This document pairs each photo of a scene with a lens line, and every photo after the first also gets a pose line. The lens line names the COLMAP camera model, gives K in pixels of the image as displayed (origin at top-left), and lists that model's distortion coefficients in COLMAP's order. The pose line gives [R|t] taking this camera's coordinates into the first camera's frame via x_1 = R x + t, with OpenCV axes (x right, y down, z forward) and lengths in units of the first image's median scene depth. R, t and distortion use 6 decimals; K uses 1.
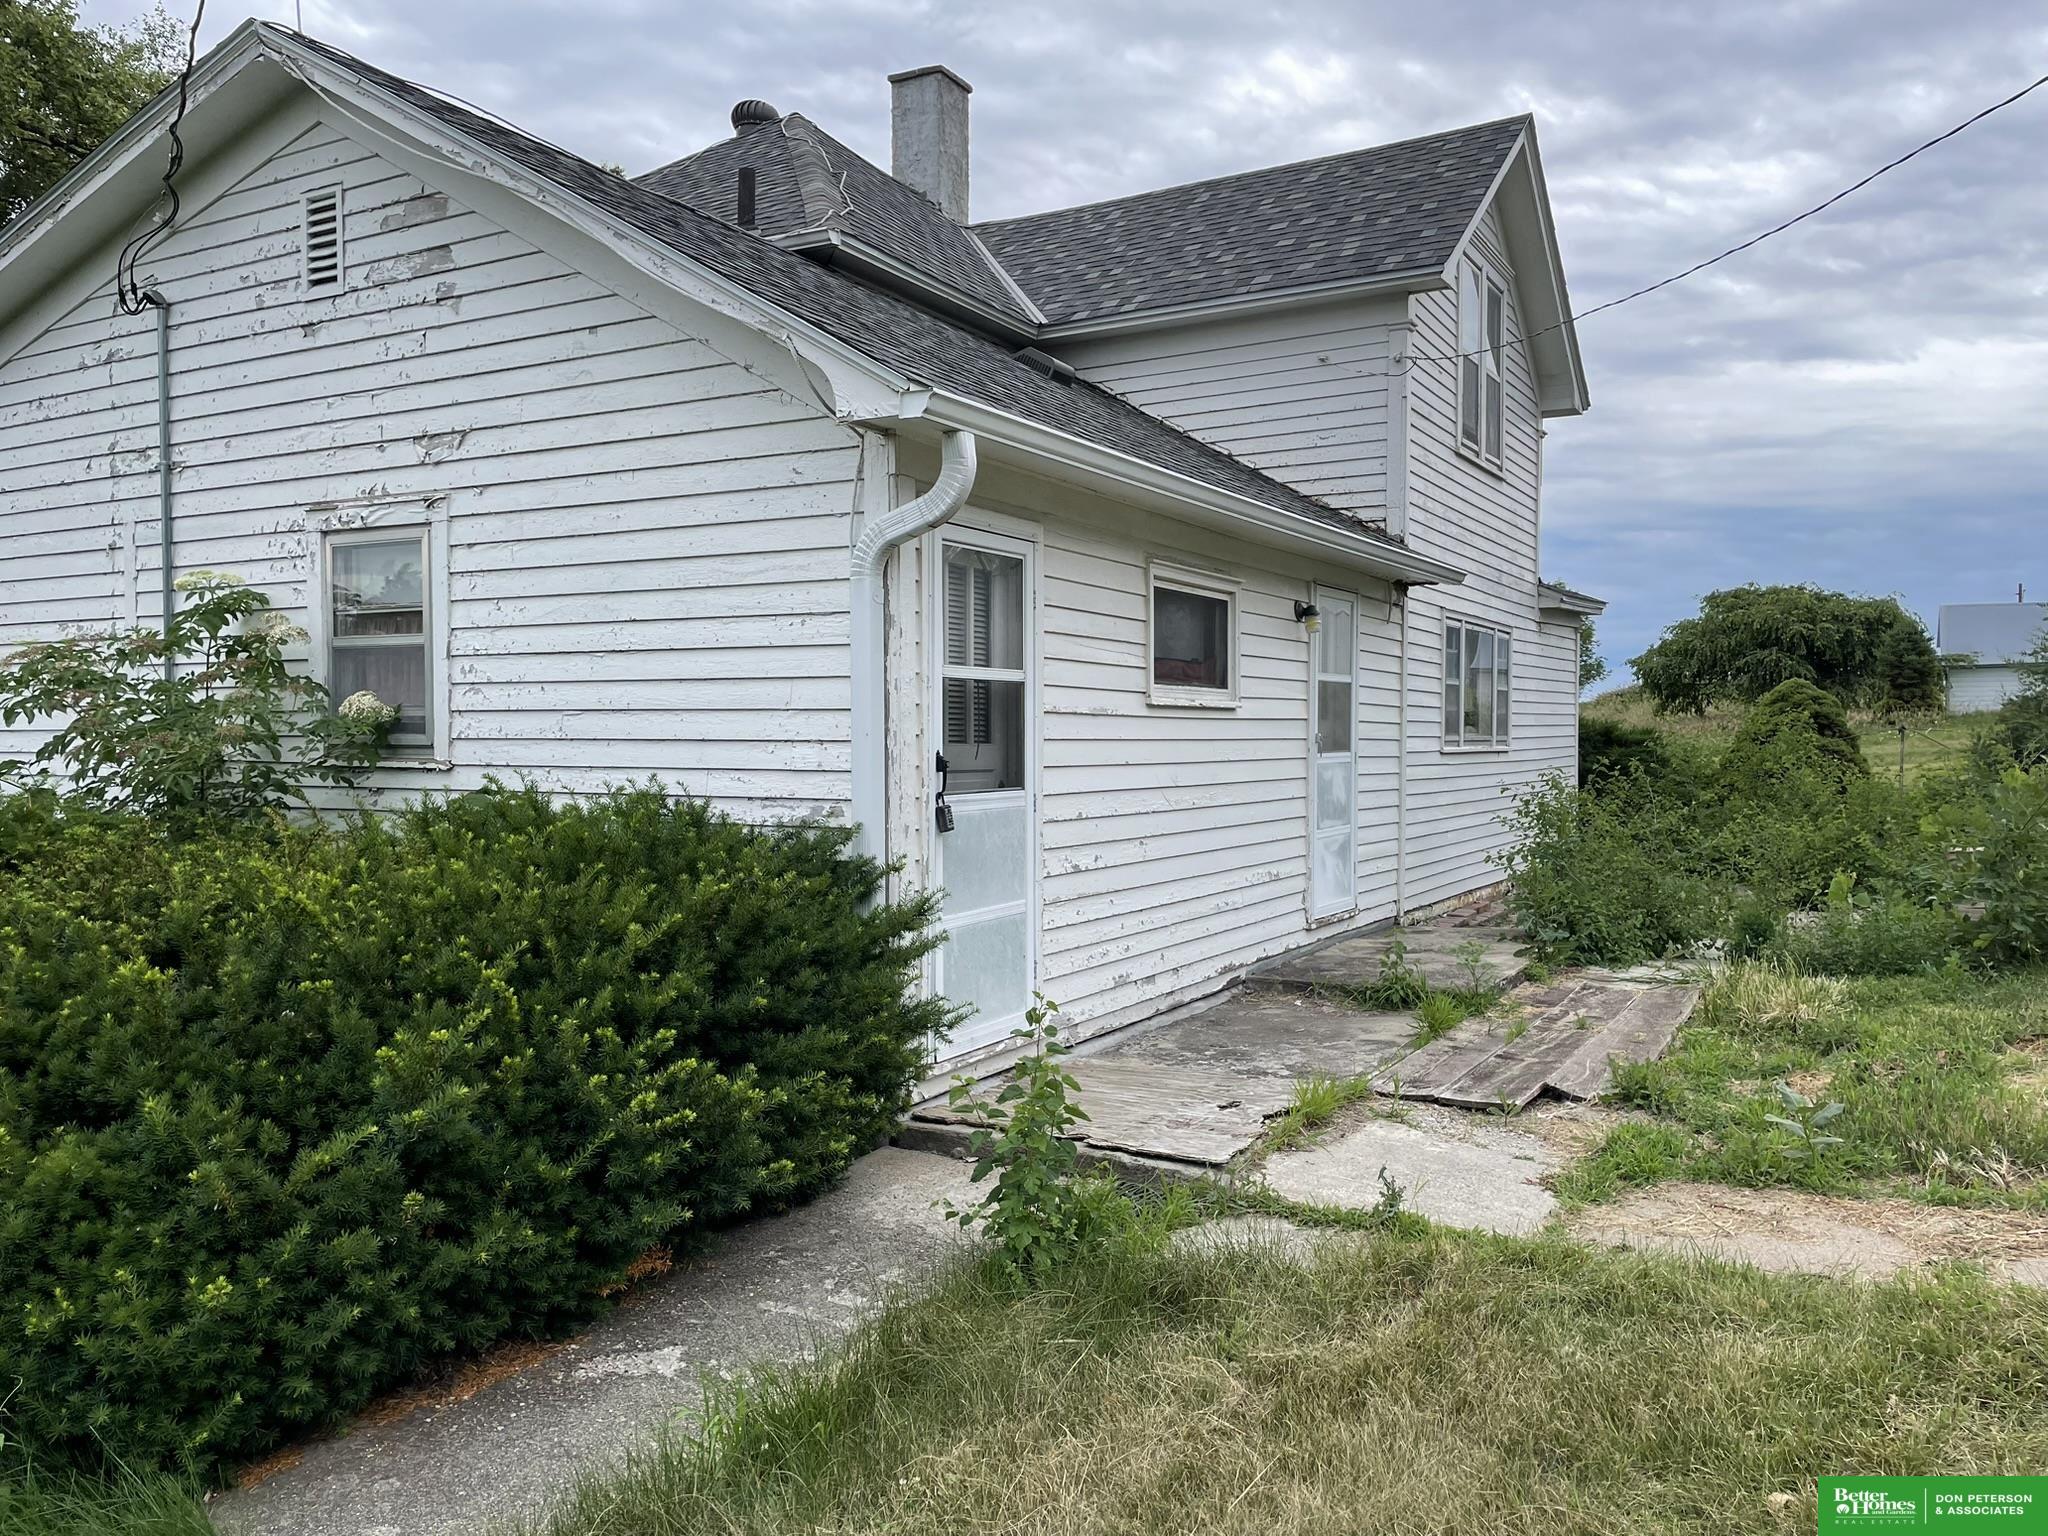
lens RADIAL K [[1532.7, 0, 1018.8], [0, 1532.7, 771.9], [0, 0, 1]] dist [0.088499, -0.110587]
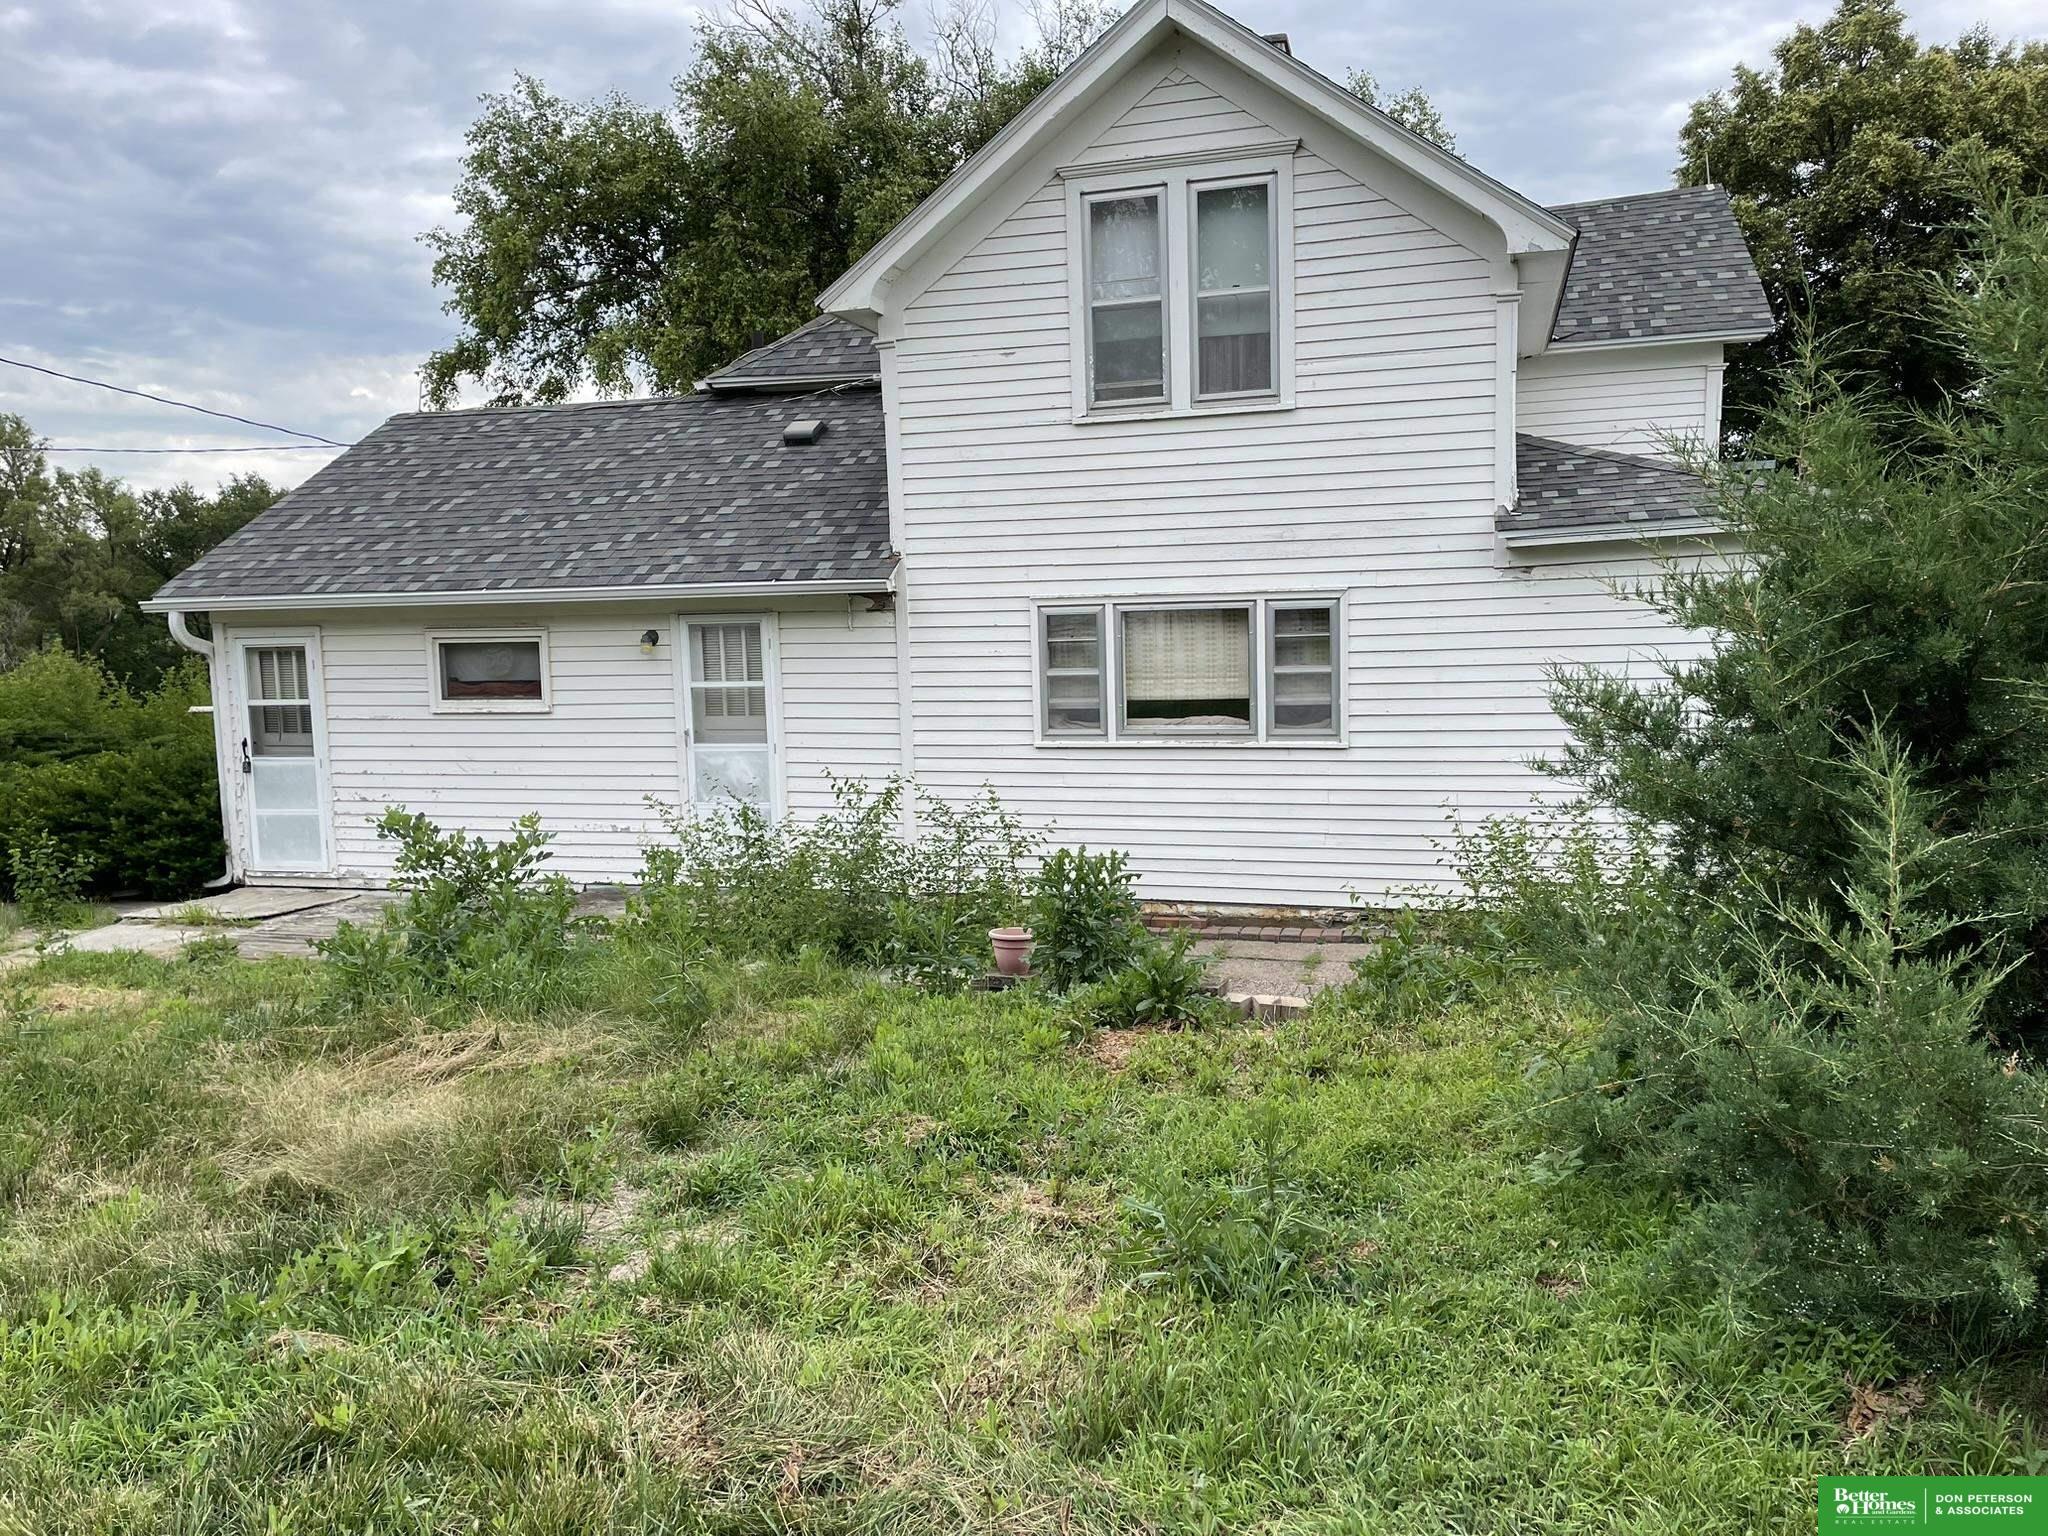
lens RADIAL K [[1532.7, 0, 1018.8], [0, 1532.7, 771.9], [0, 0, 1]] dist [0.088499, -0.110587]
pose [[0.226379, 0.008065, -0.974006, 1.938367], [-0.024657, 0.999693, 0.002546, 0.003350], [0.973727, 0.023440, 0.226508, 1.240197]]
